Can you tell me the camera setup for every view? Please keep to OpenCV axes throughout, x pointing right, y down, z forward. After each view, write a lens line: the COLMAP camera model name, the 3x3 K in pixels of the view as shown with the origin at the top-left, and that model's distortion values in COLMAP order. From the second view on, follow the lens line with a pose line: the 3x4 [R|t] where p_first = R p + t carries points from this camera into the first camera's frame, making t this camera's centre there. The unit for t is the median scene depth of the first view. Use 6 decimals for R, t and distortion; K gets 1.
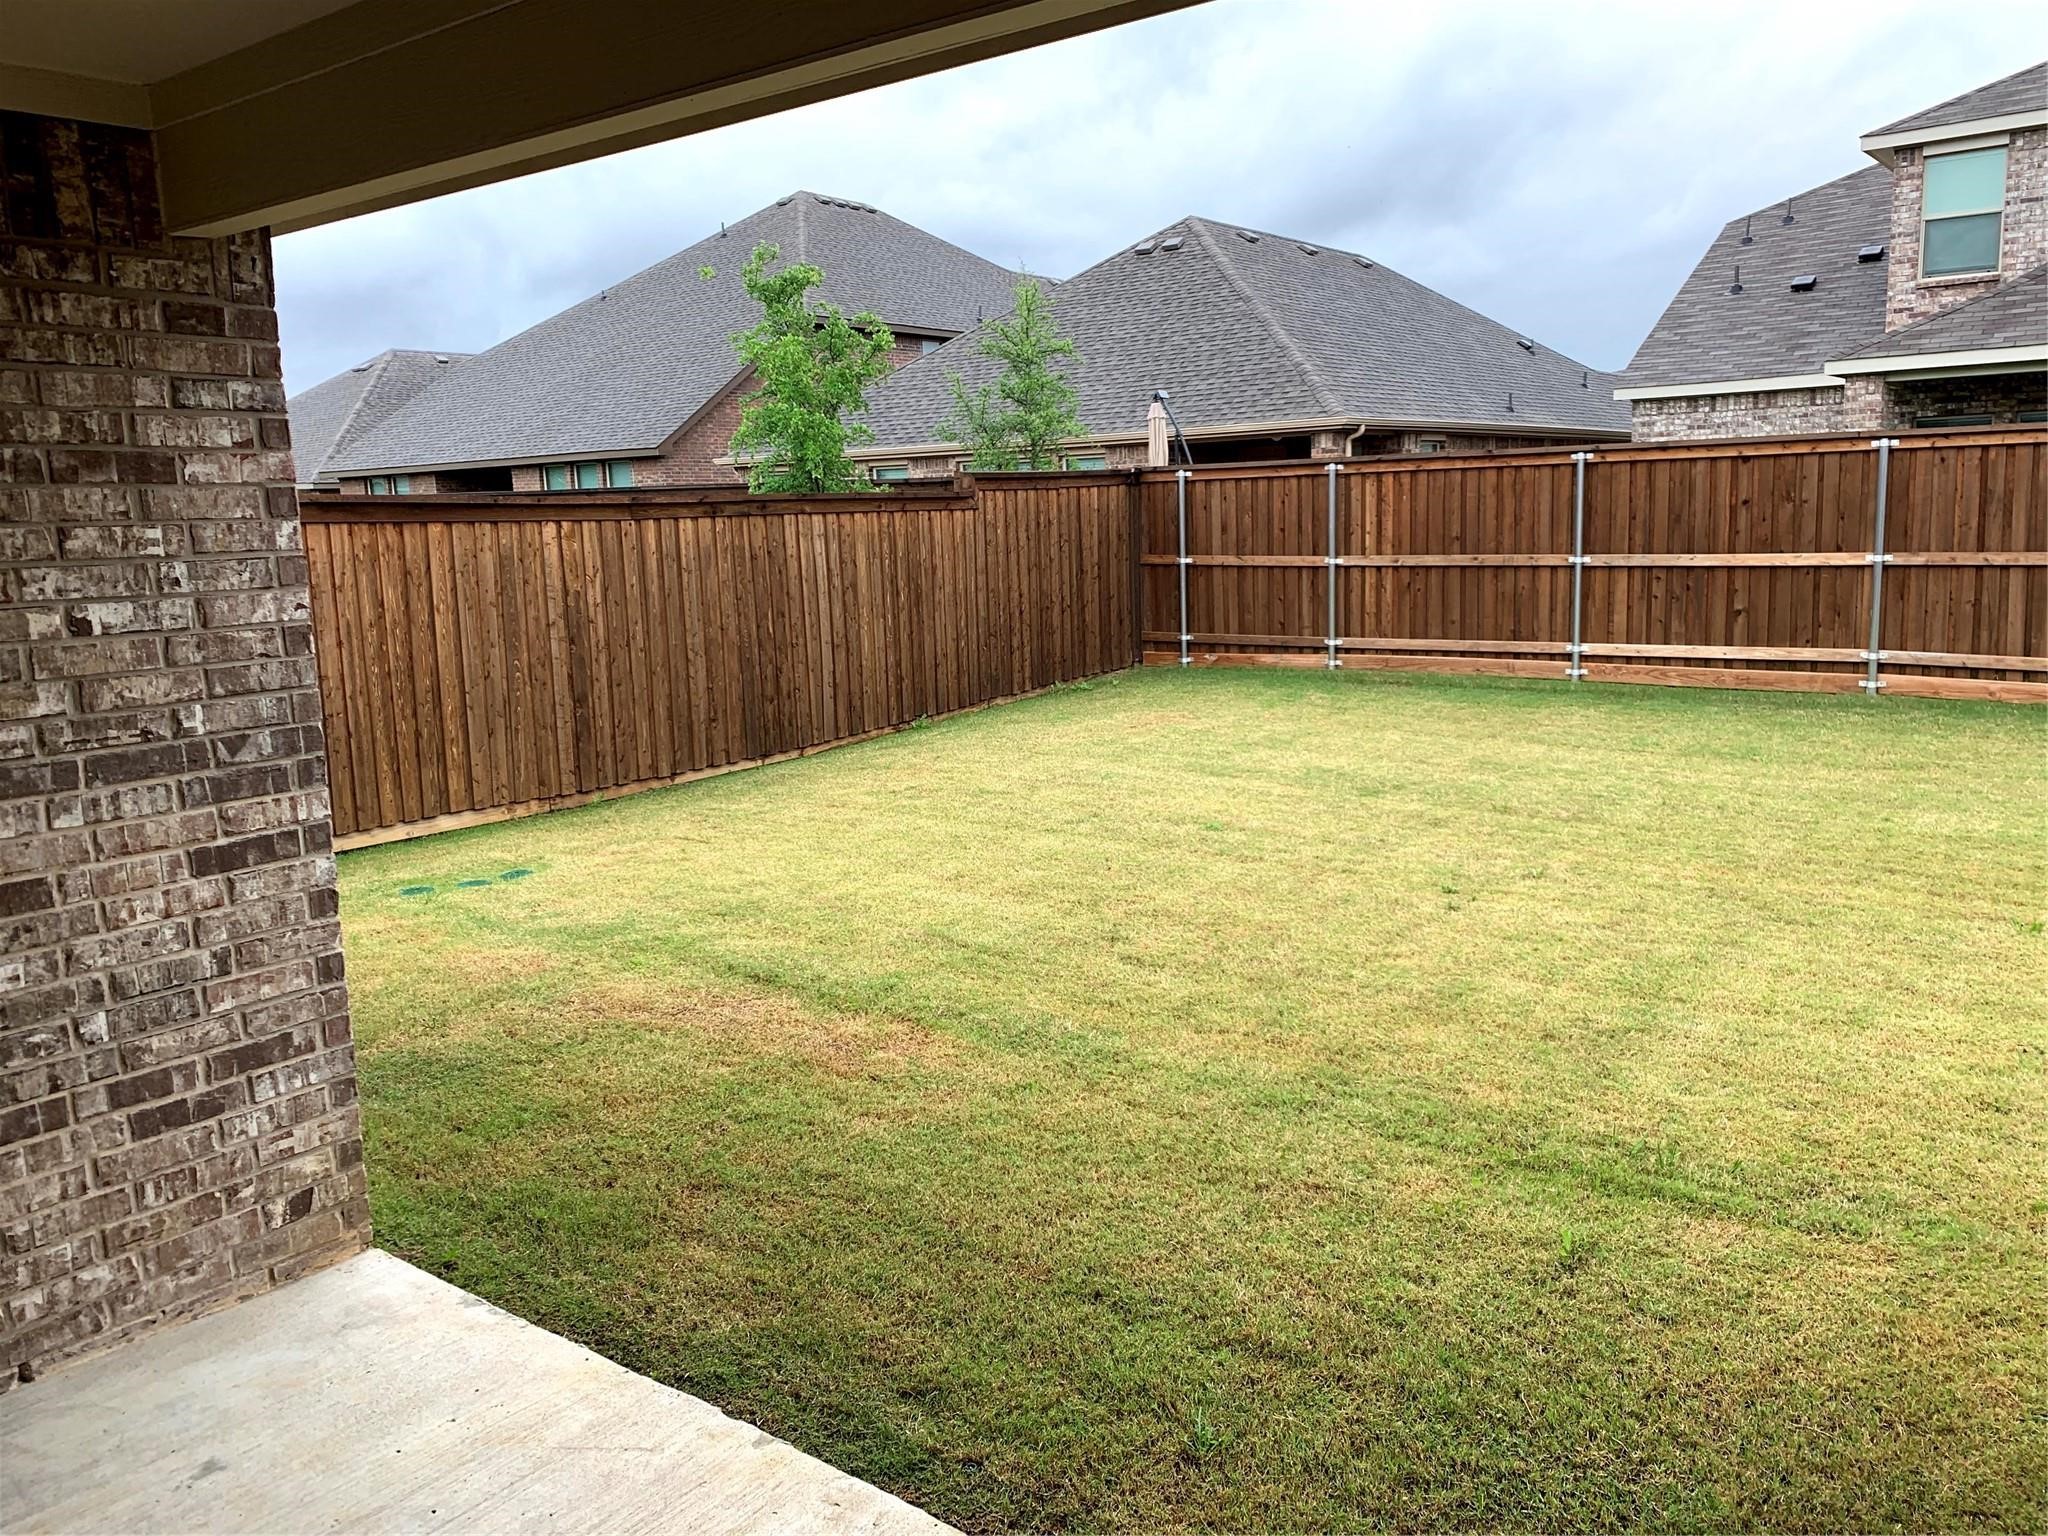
lens RADIAL K [[1567.3, 0, 1024.6], [0, 1567.3, 735.4], [0, 0, 1]] dist [0.023145, -0.000574]
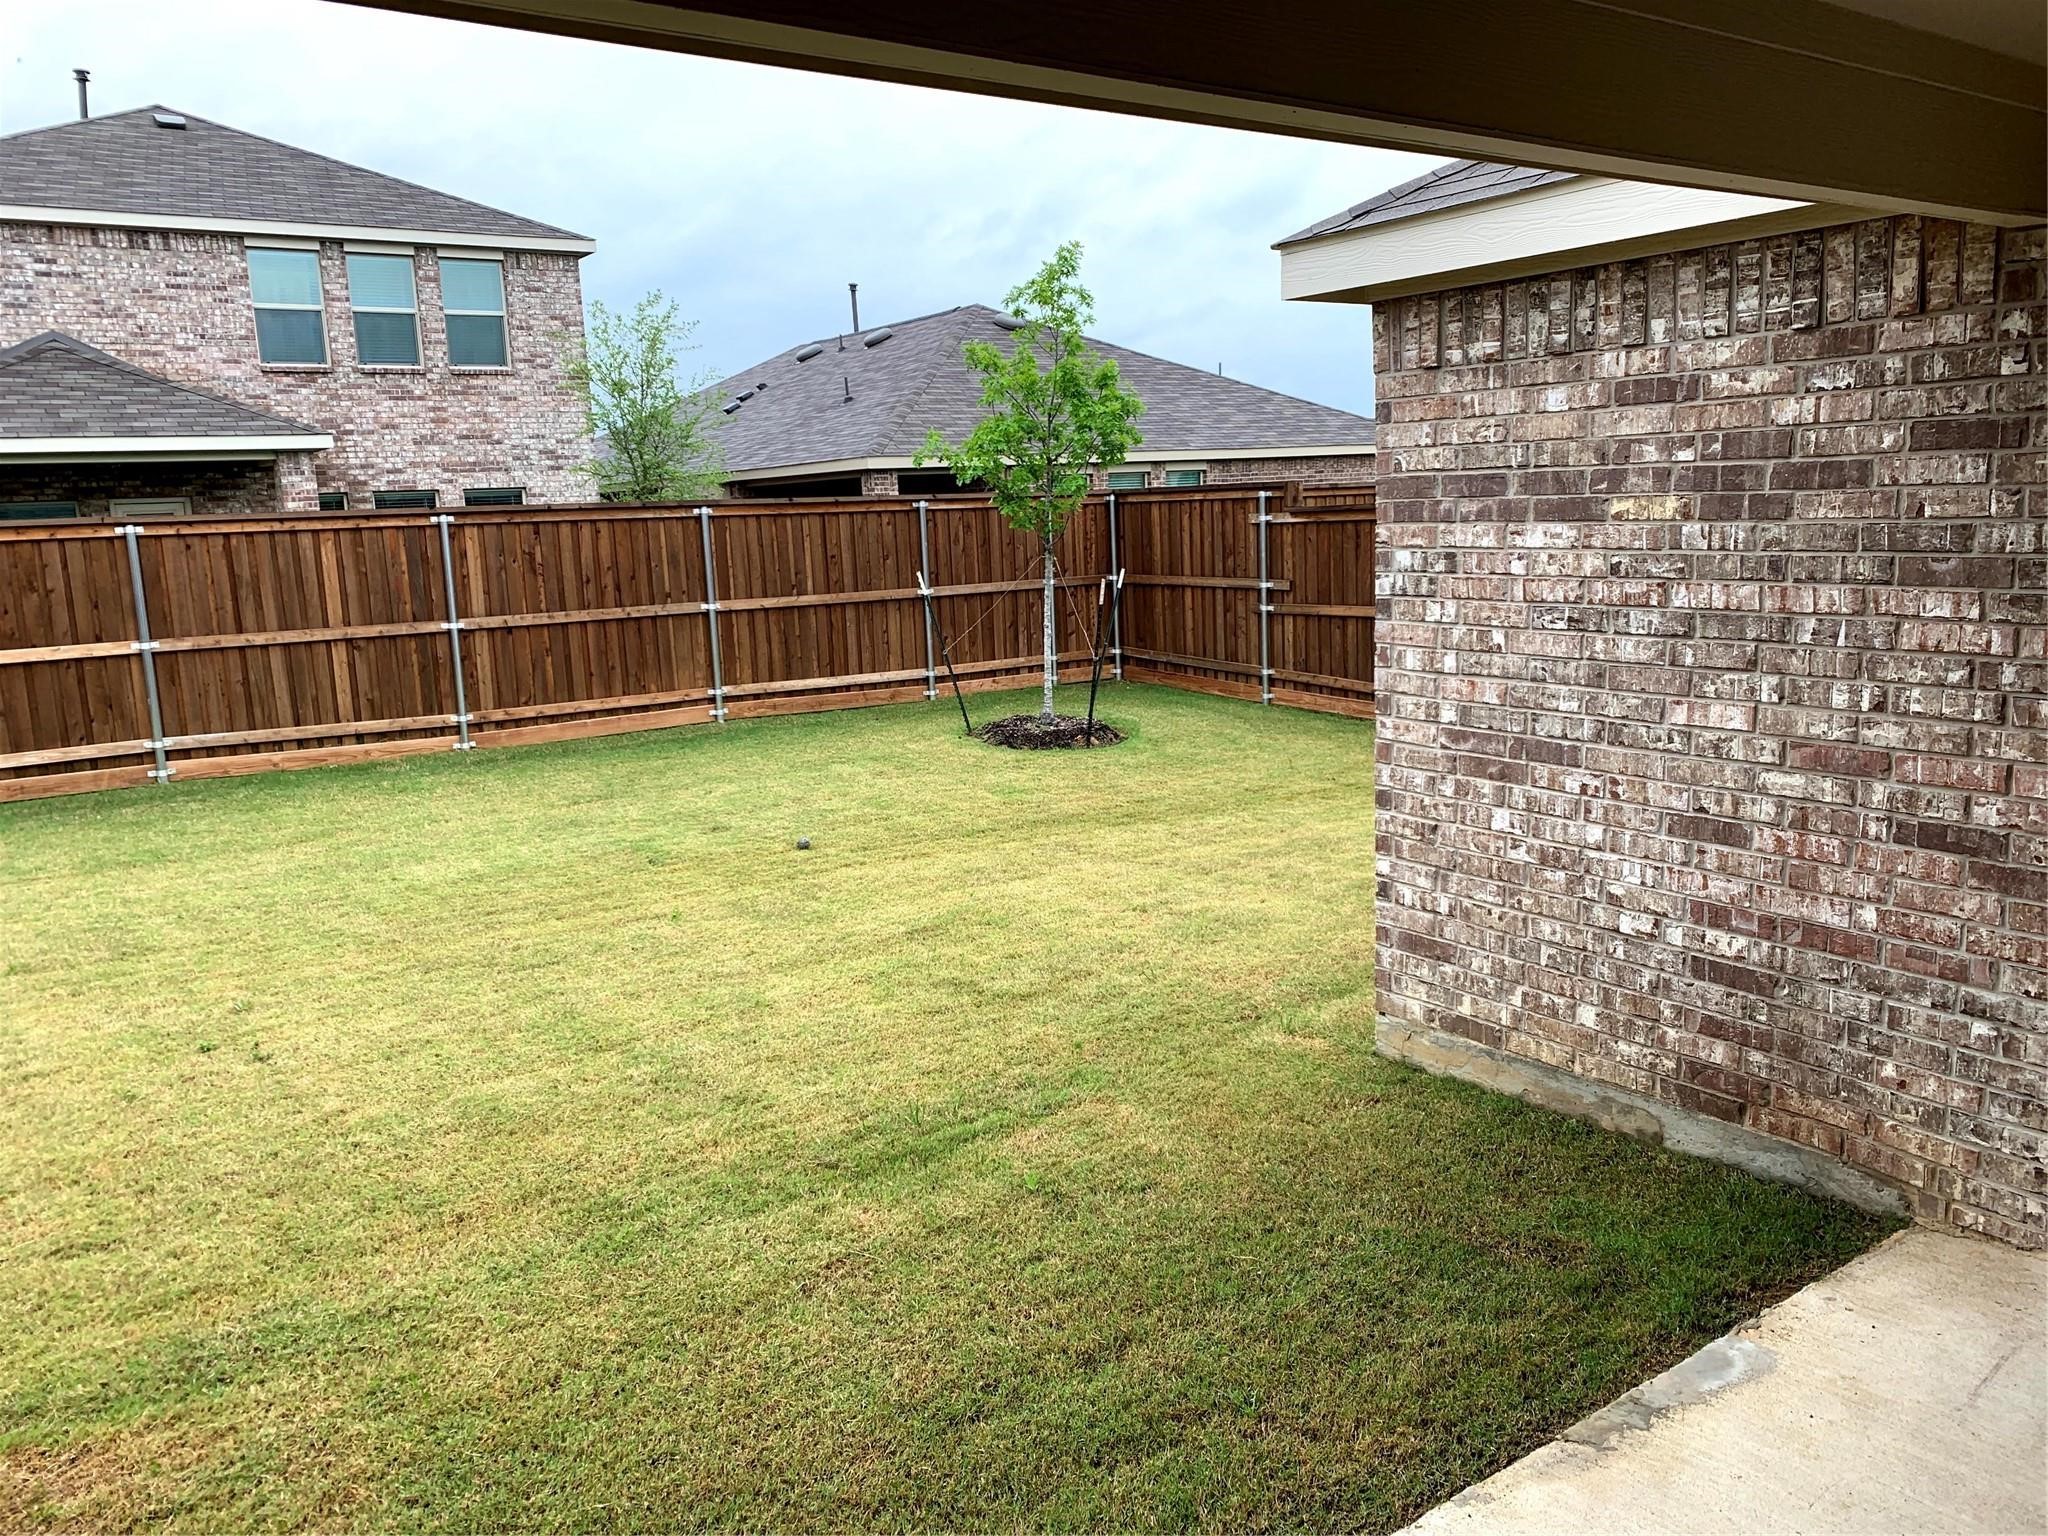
lens RADIAL K [[1567.3, 0, 1024.6], [0, 1567.3, 735.4], [0, 0, 1]] dist [0.023145, -0.000574]
pose [[0.294198, -0.116399, 0.948630, -0.242403], [0.172299, 0.982753, 0.067151, -0.029833], [-0.940085, 0.143692, 0.309180, 0.193449]]
